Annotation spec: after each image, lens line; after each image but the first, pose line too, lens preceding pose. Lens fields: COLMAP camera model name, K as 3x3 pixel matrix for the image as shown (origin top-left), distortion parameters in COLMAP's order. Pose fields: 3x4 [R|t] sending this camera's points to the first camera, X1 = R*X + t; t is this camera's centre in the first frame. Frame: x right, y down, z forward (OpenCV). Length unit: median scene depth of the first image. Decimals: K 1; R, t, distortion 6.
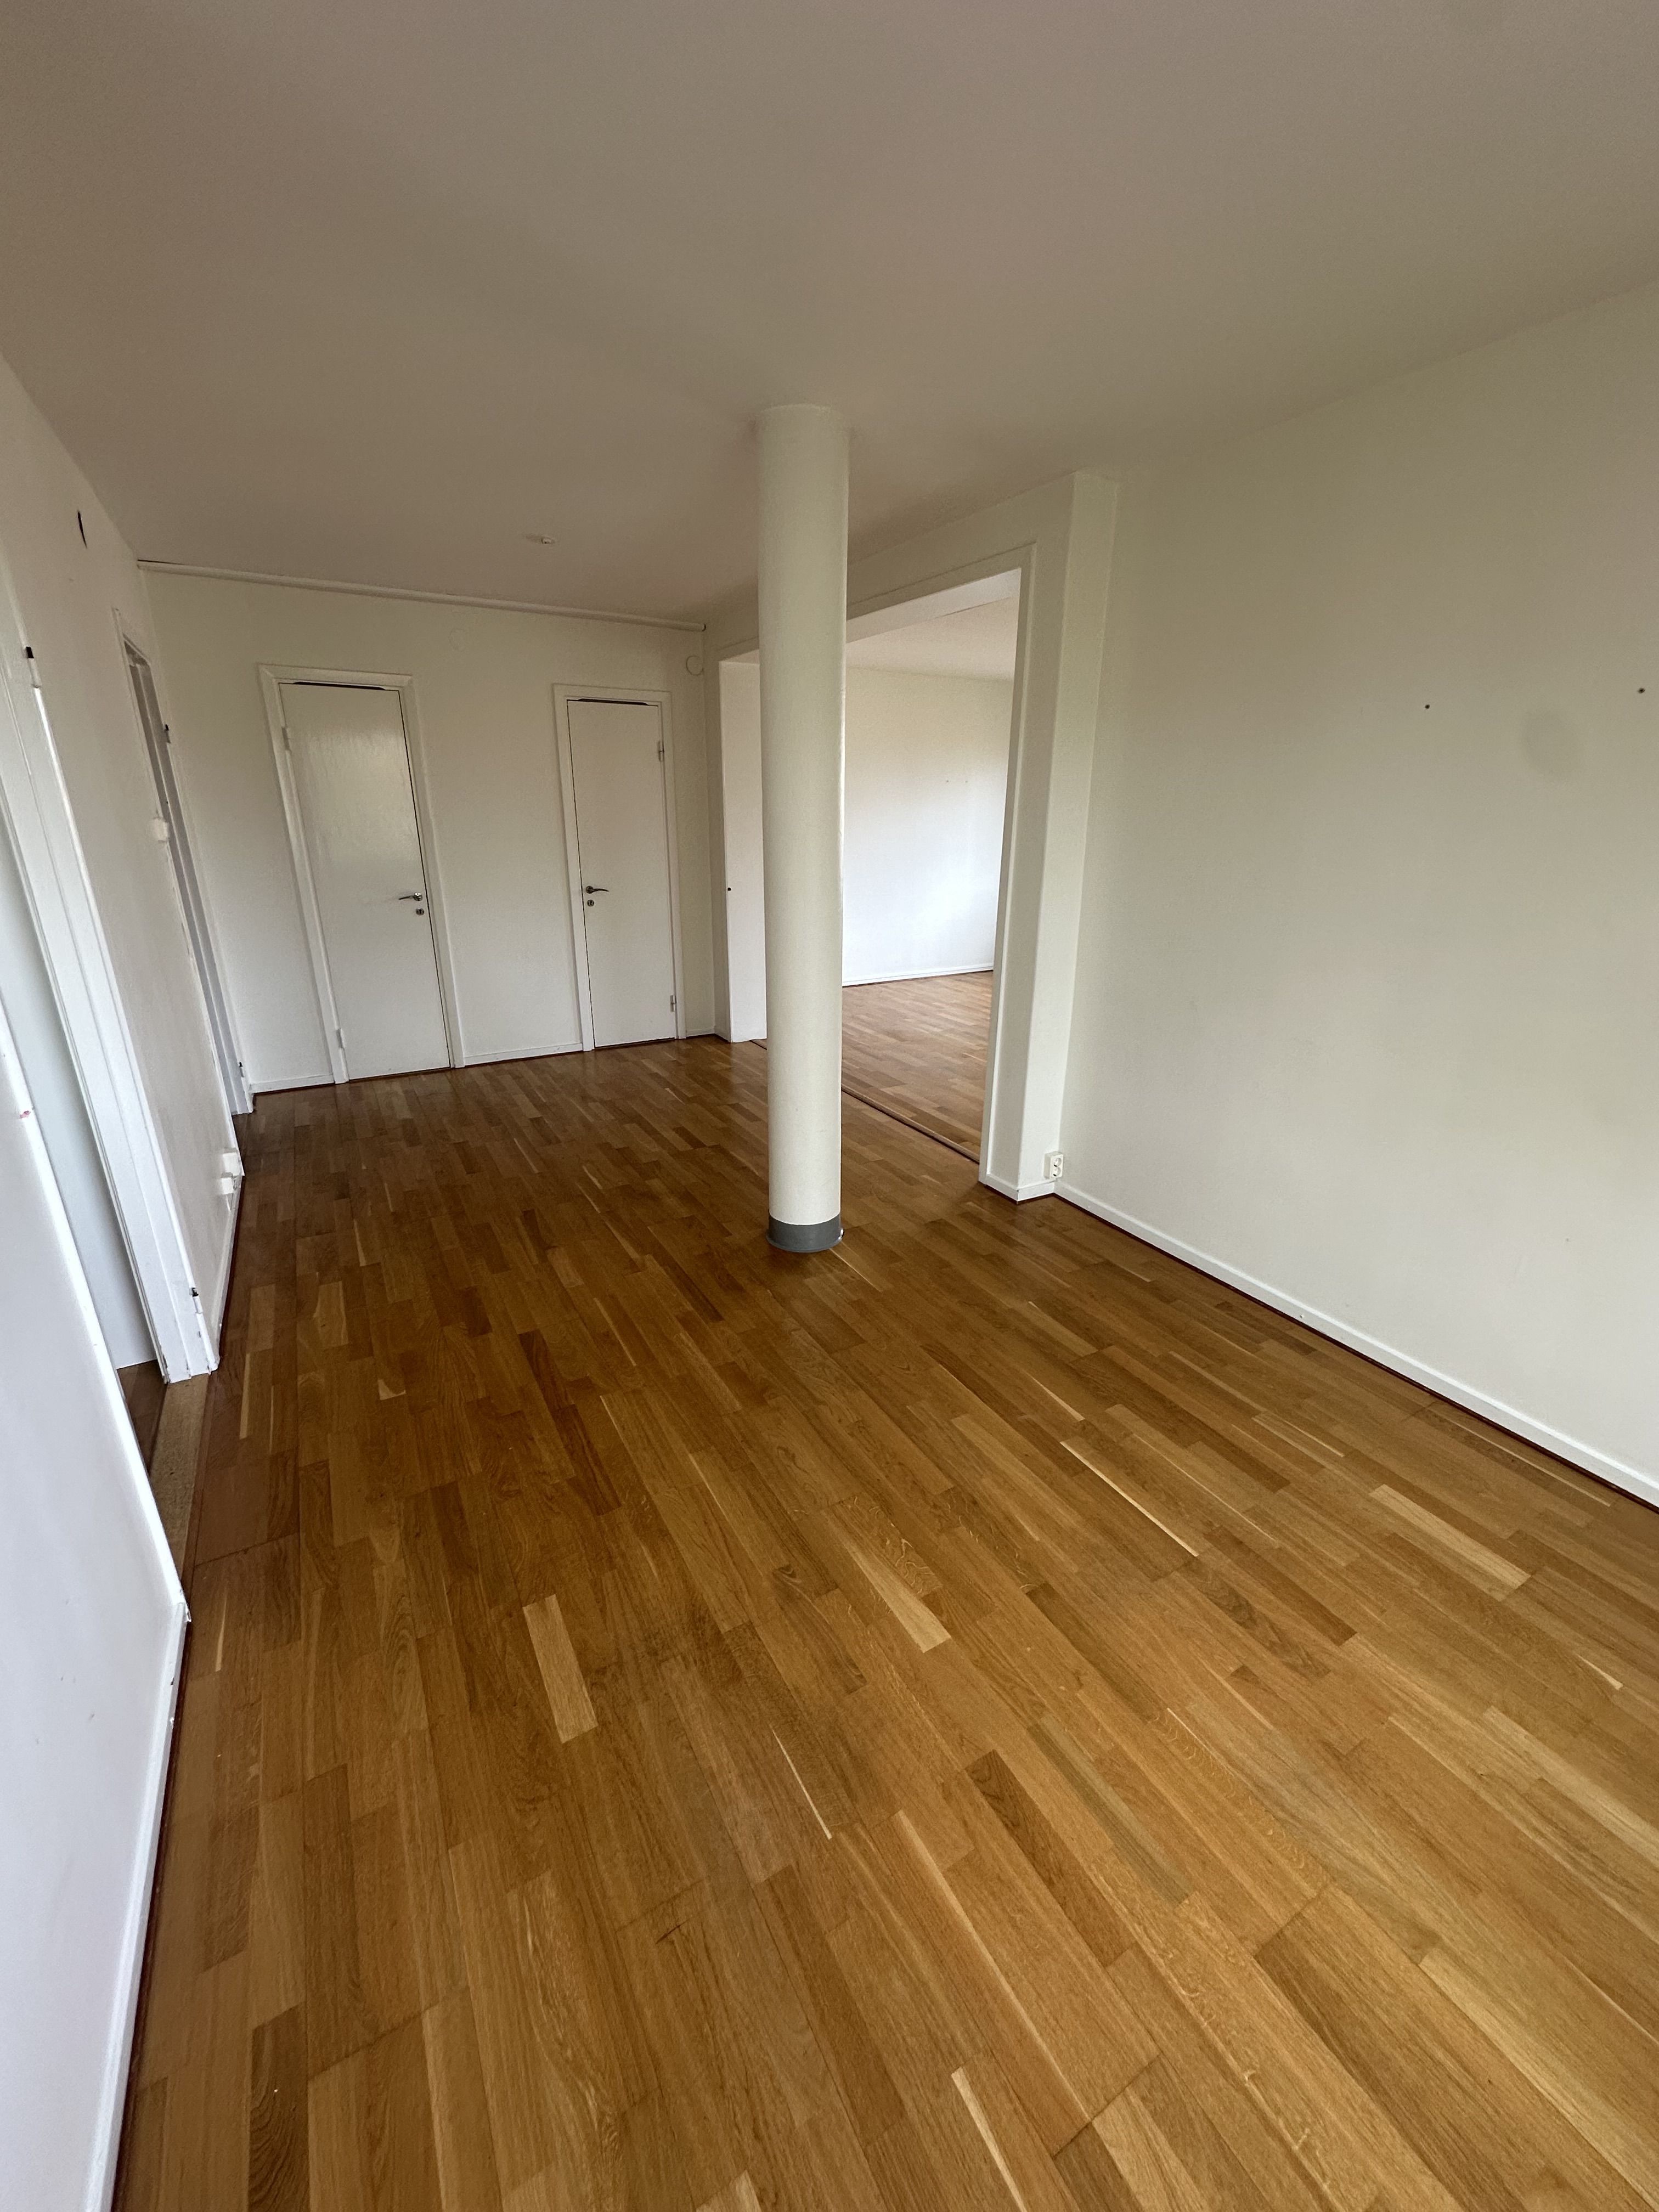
lens RADIAL K [[880.8, 0, 829.5], [0, 880.8, 1106.0], [0, 0, 1]] dist [-0.002549, -0.000659]
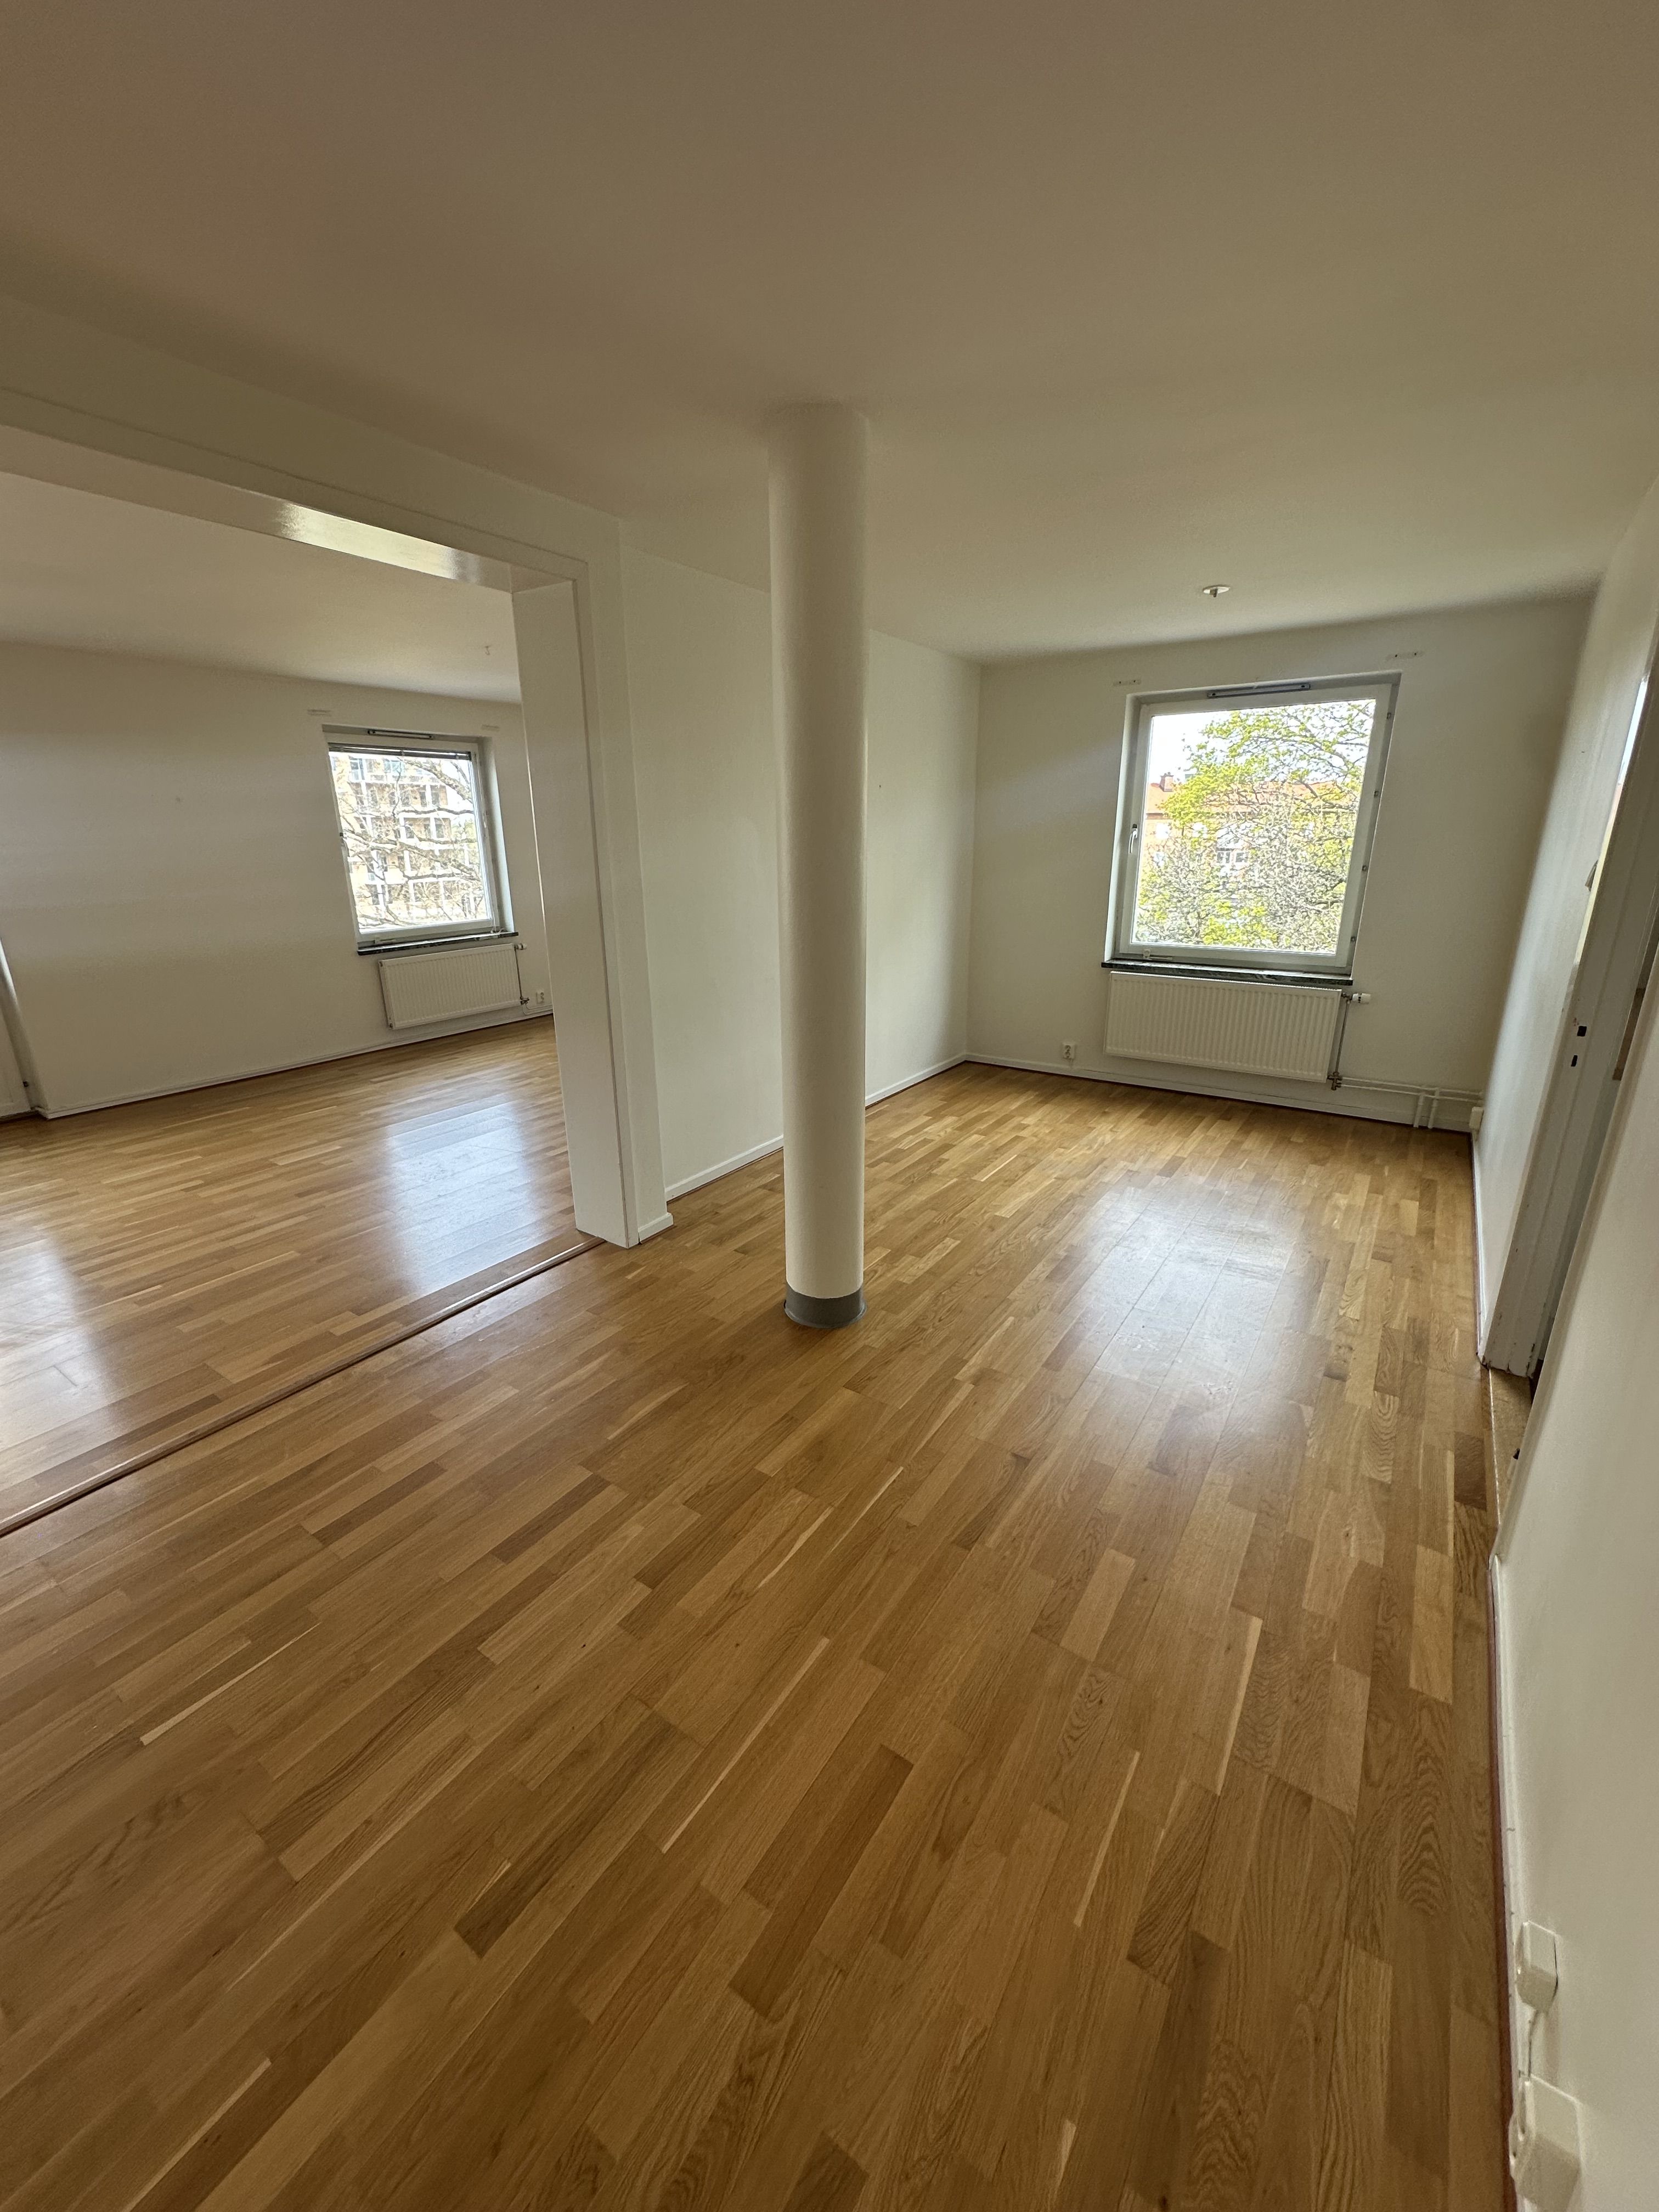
lens RADIAL K [[880.8, 0, 829.5], [0, 880.8, 1106.0], [0, 0, 1]] dist [-0.002549, -0.000659]
pose [[-0.433434, -0.275836, 0.857933, -0.651215], [0.300318, 0.853377, 0.426094, -0.360405], [-0.849673, 0.442337, -0.287044, 1.005312]]
